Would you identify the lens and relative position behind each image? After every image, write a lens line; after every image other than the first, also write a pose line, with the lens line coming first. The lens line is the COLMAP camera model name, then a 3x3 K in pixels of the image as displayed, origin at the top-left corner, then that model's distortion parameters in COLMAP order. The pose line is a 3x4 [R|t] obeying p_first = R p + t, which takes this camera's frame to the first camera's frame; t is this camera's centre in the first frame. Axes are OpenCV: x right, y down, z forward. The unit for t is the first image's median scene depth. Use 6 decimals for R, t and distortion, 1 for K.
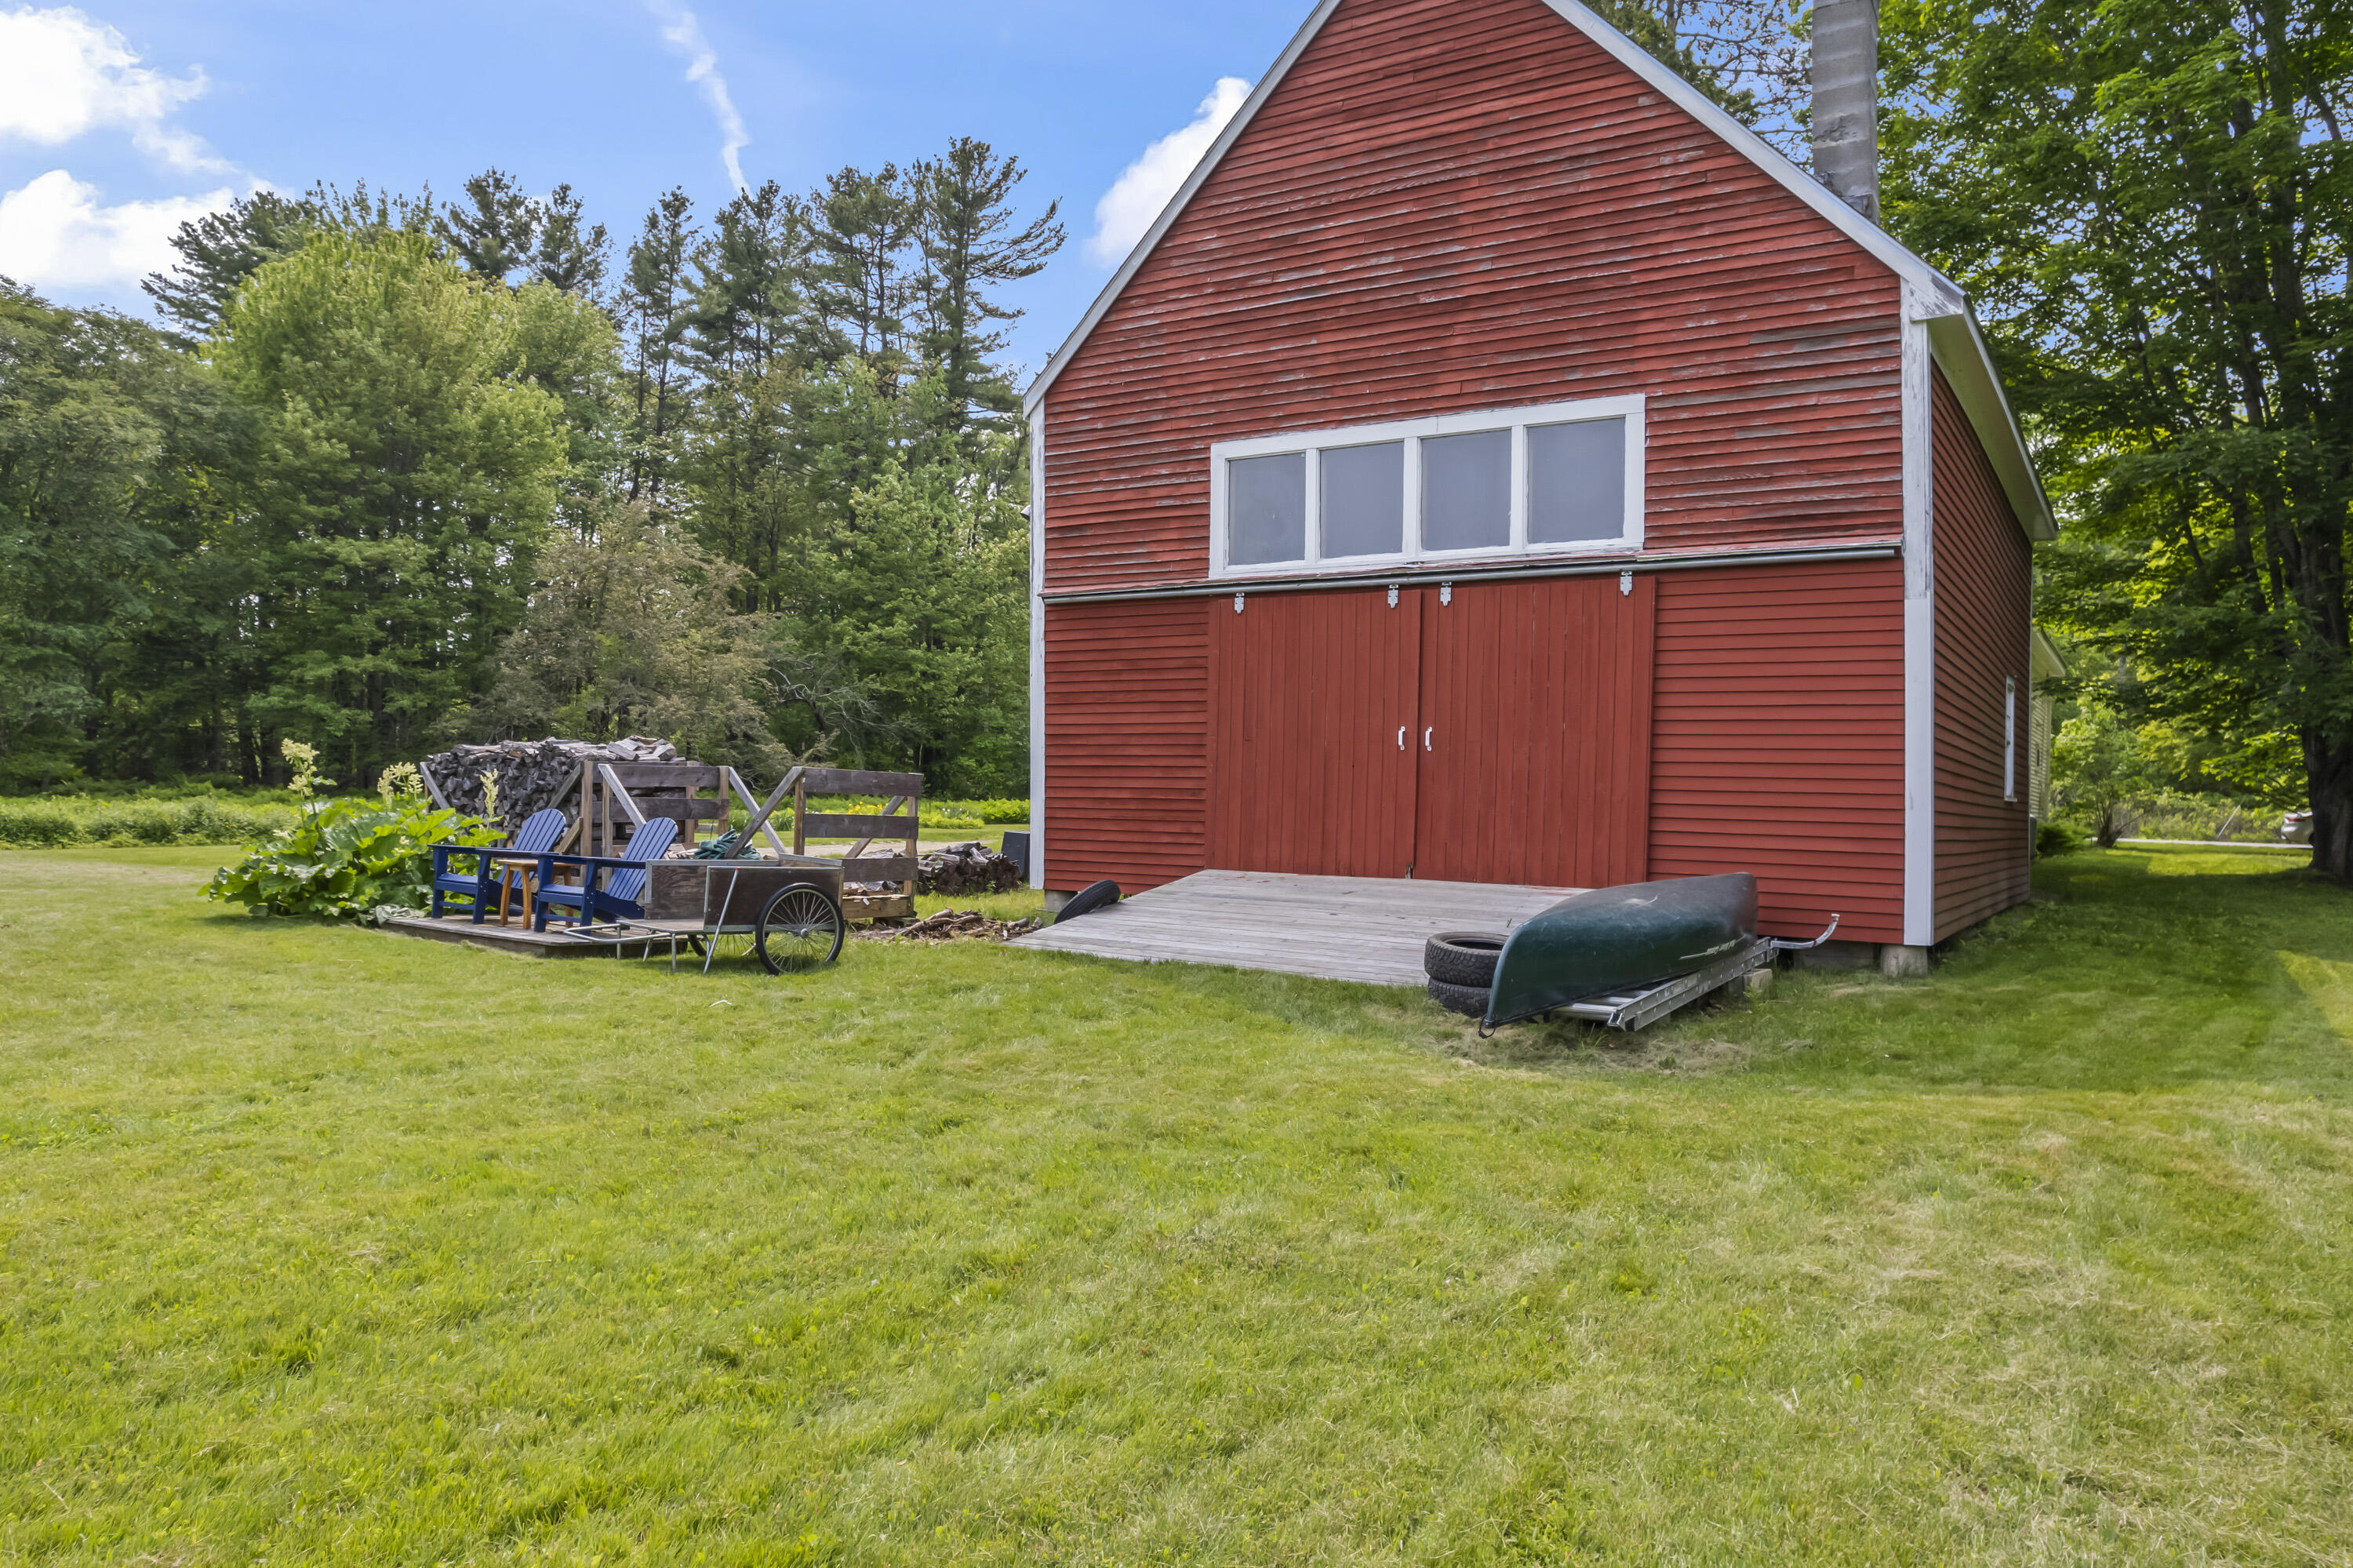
lens RADIAL K [[1588.6, 0, 1179.4], [0, 1588.6, 809.5], [0, 0, 1]] dist [-0.063494, 0.076587]
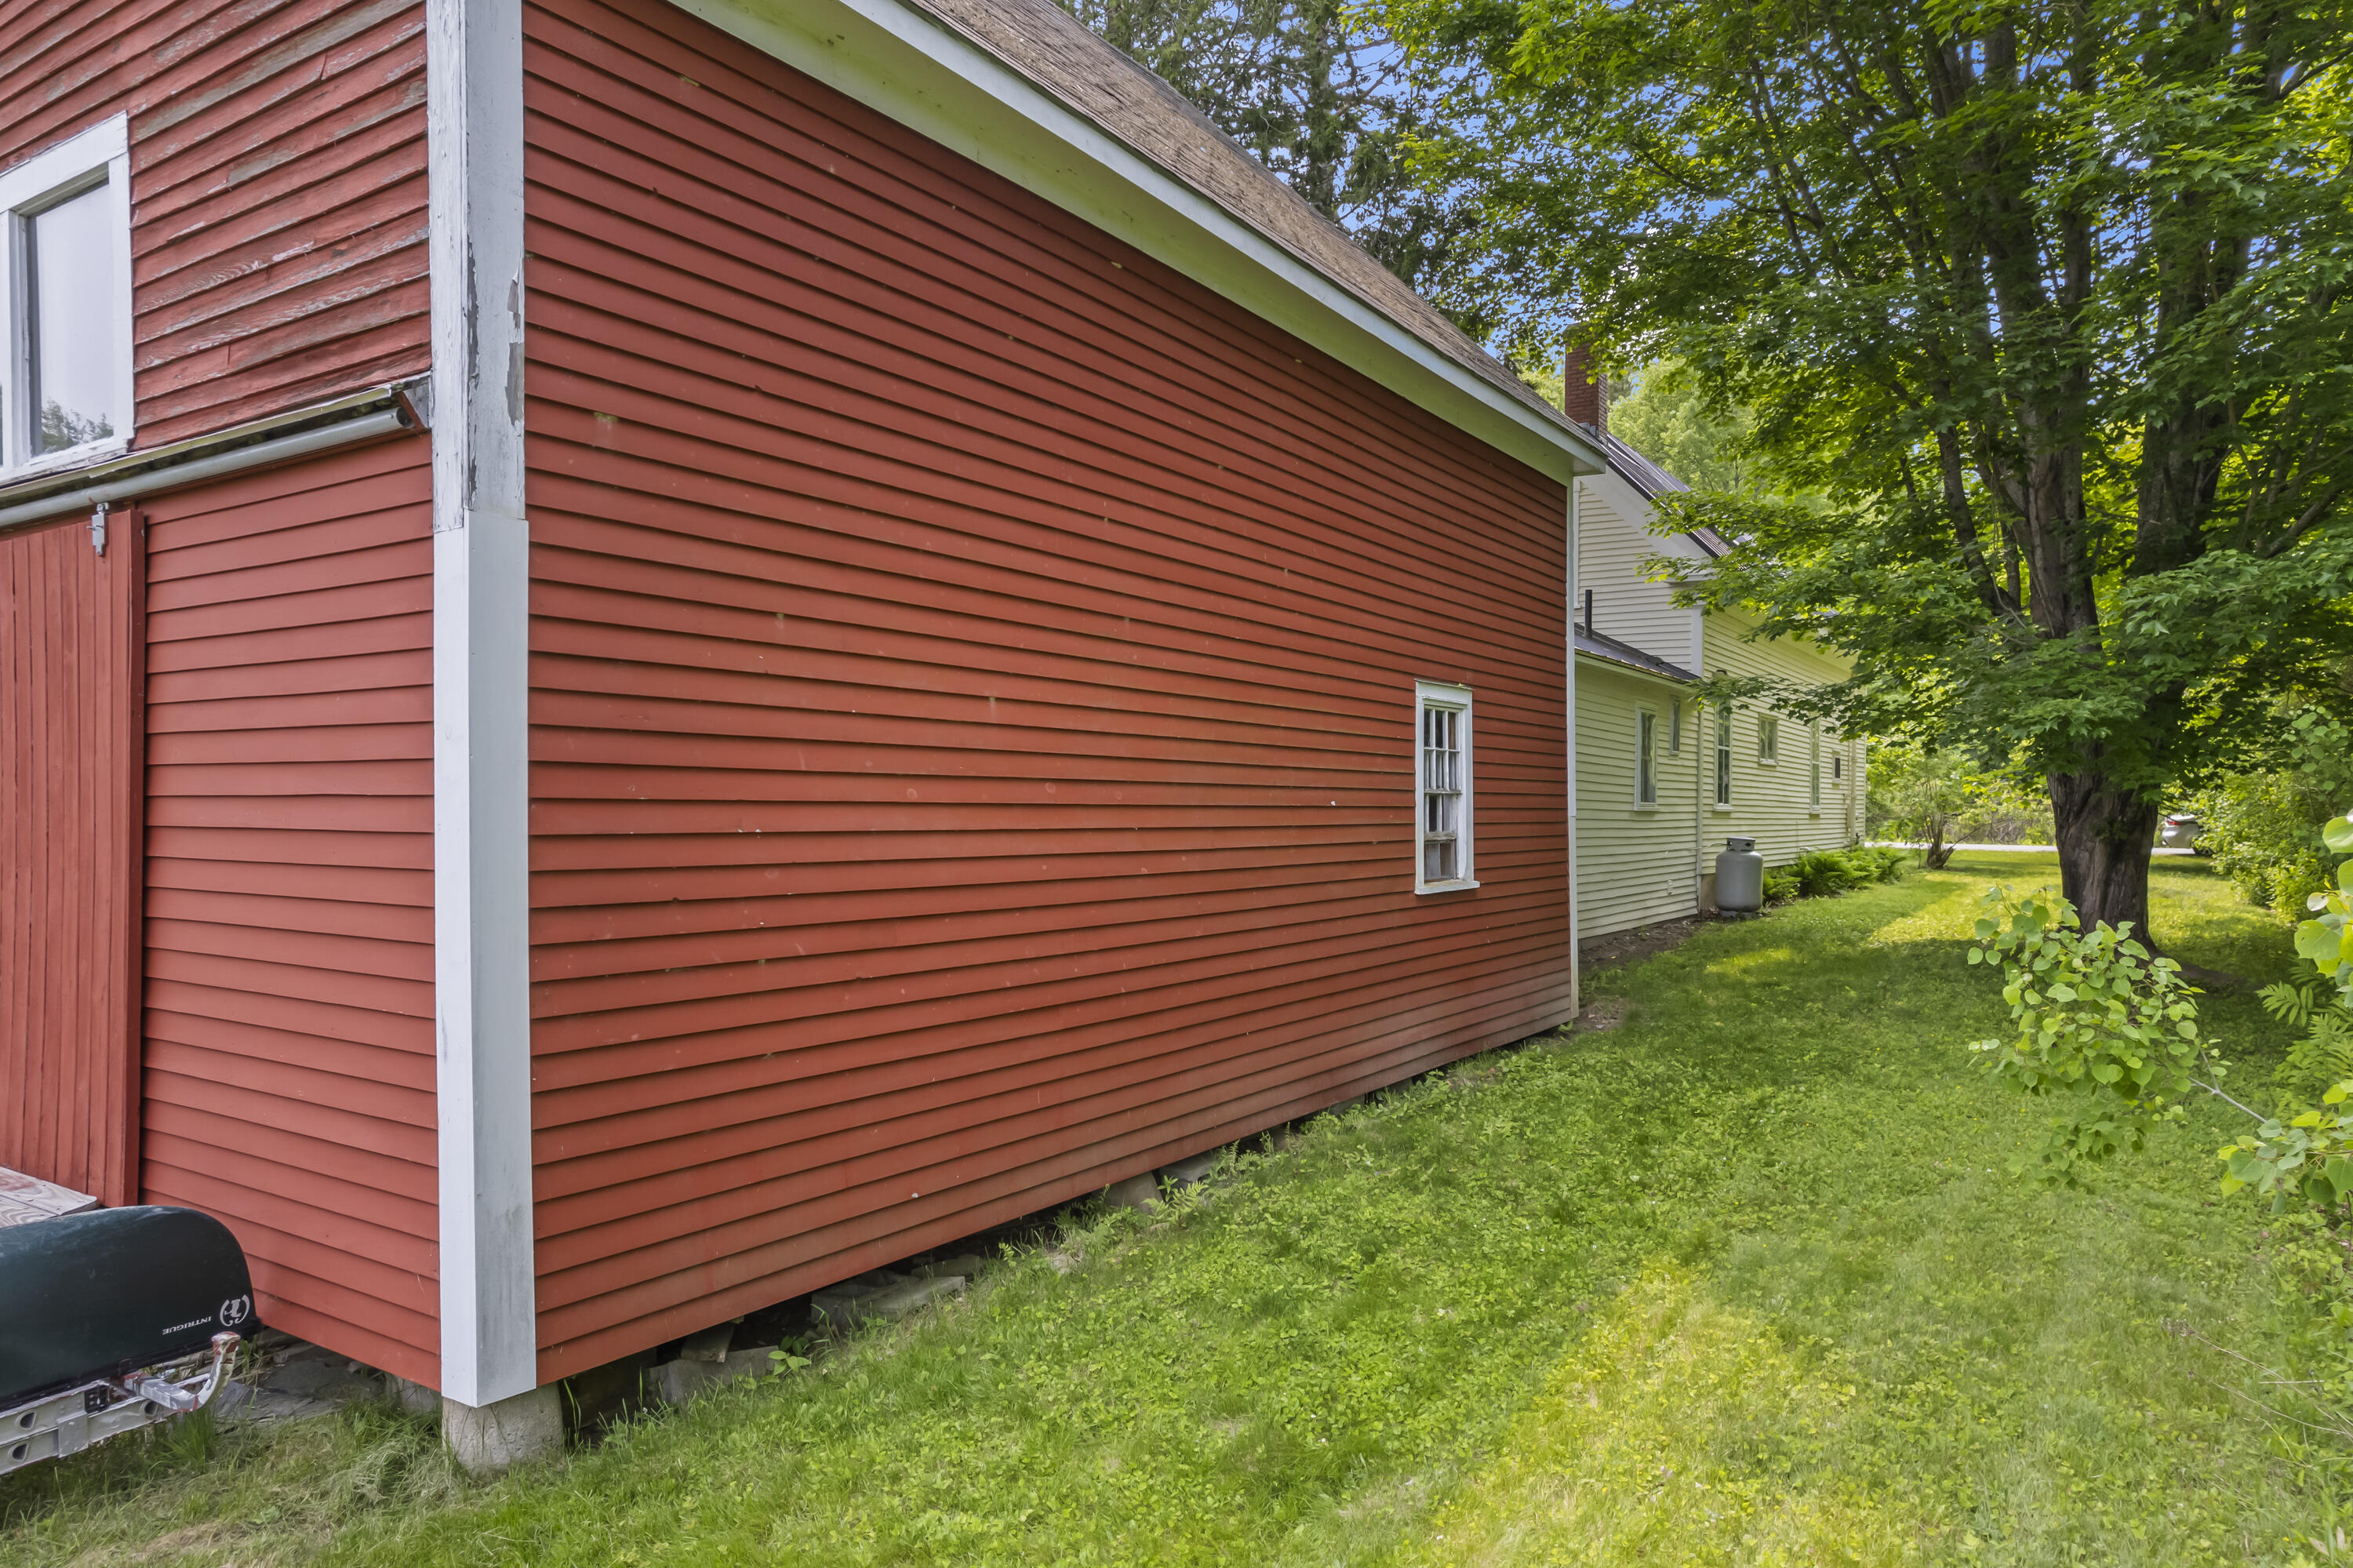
lens RADIAL K [[1508.6, 0, 1196.7], [0, 1508.6, 792.7], [0, 0, 1]] dist [-0.050637, 0.041329]
pose [[0.999795, -0.019426, 0.005769, 0.509924], [0.019500, 0.999725, -0.013042, -0.047043], [-0.005514, 0.013152, 0.999898, 0.487867]]
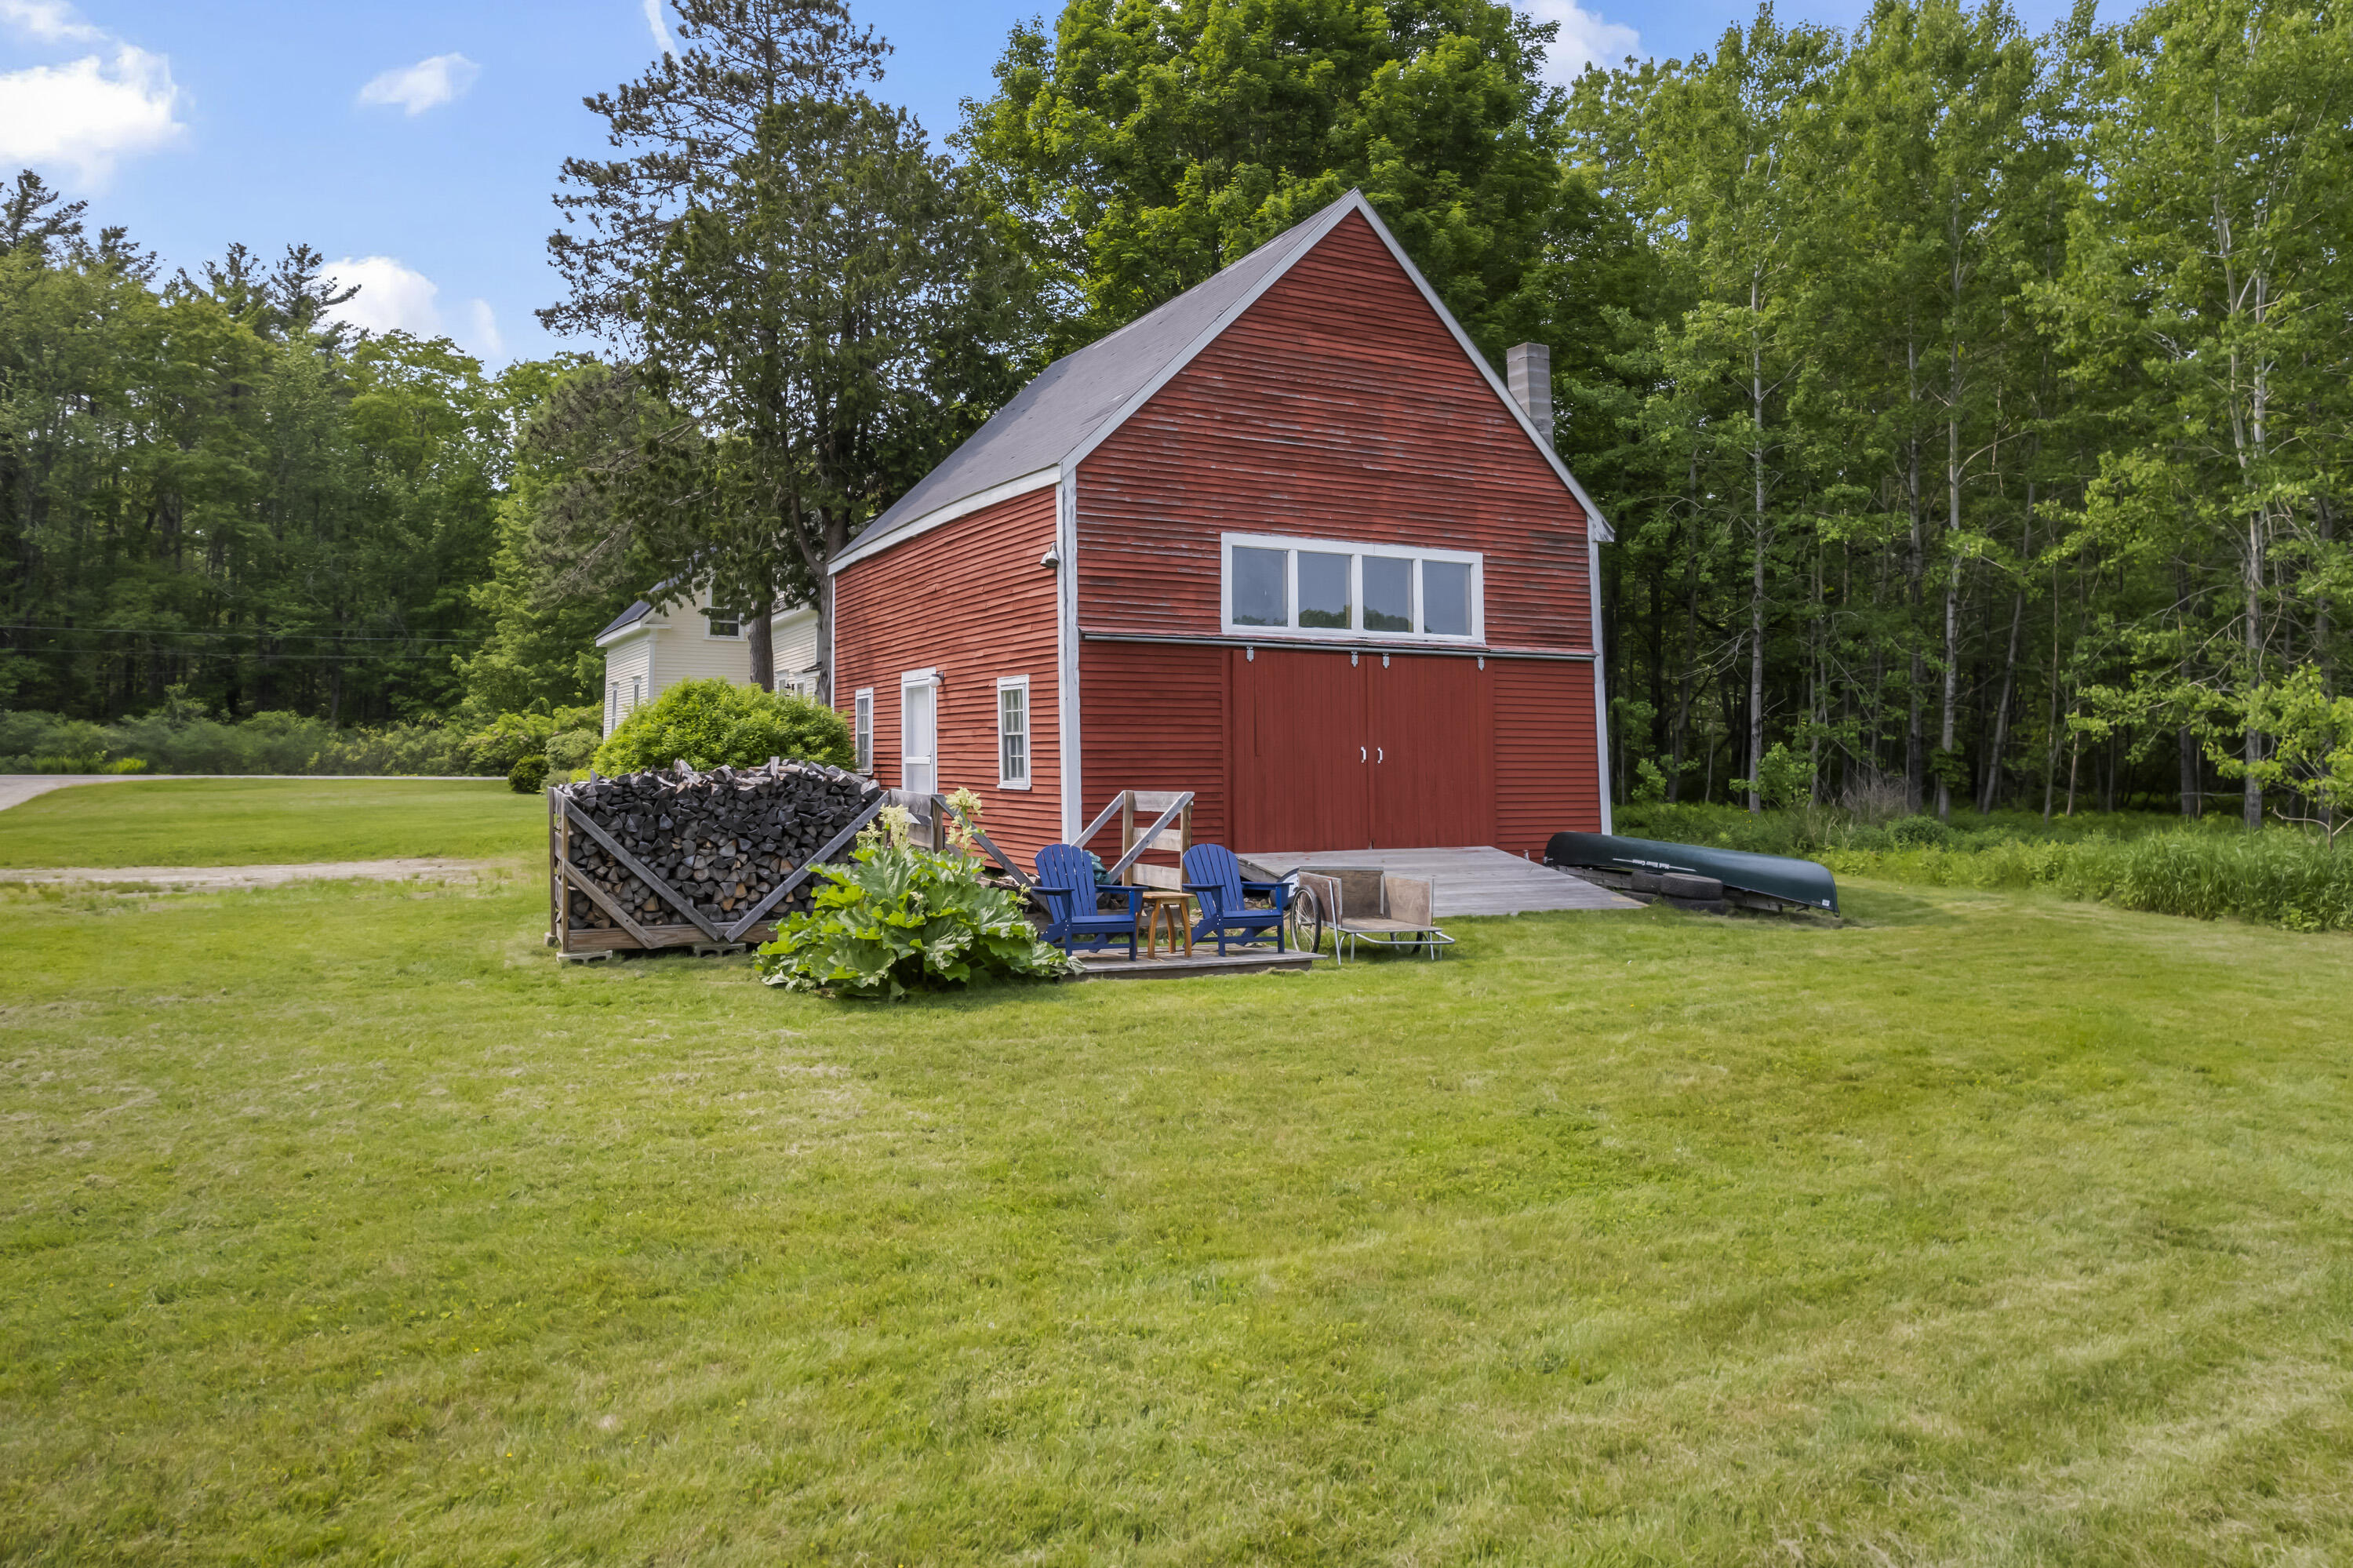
lens RADIAL K [[1524.6, 0, 1170.7], [0, 1524.6, 607.4], [0, 0, 1]] dist [-0.023280, 0.000190]
pose [[0.508208, 0.061249, 0.859053, -1.105522], [0.011665, 0.996887, -0.077977, -0.068212], [-0.861155, 0.049650, 0.505912, 0.390227]]
